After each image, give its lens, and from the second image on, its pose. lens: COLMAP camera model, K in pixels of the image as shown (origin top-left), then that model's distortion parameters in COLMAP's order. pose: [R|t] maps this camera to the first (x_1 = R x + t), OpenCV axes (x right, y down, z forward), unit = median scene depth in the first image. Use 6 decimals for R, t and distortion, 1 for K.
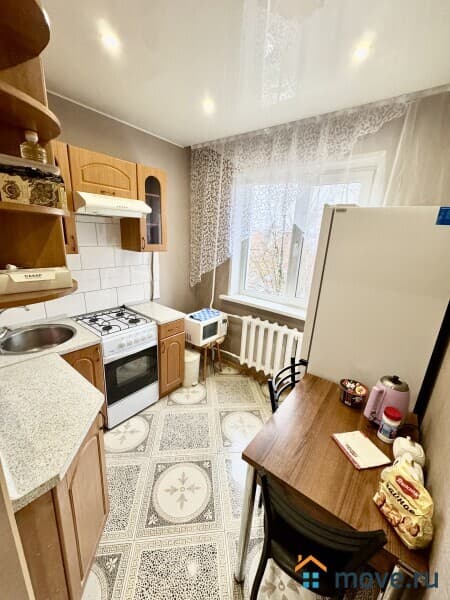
lens RADIAL K [[238.2, 0, 225.0], [0, 238.2, 300.0], [0, 0, 1]] dist [-0.001786, -0.000191]
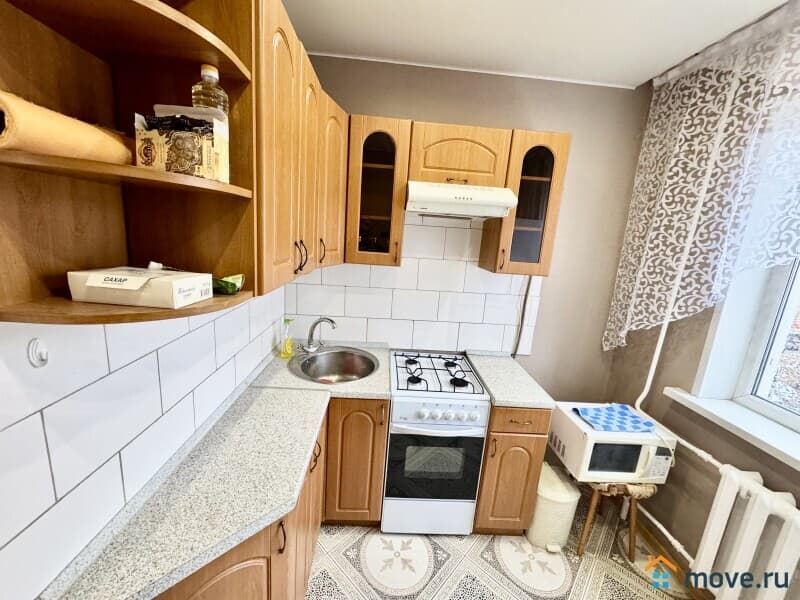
lens RADIAL K [[317.5, 0, 400.0], [0, 317.5, 300.0], [0, 0, 1]] dist [-0.001786, -0.000191]
pose [[0.653352, 0.147260, -0.742594, 0.080806], [-0.238527, 0.970982, -0.017311, -0.058427], [0.718496, 0.188439, 0.669518, 0.274022]]
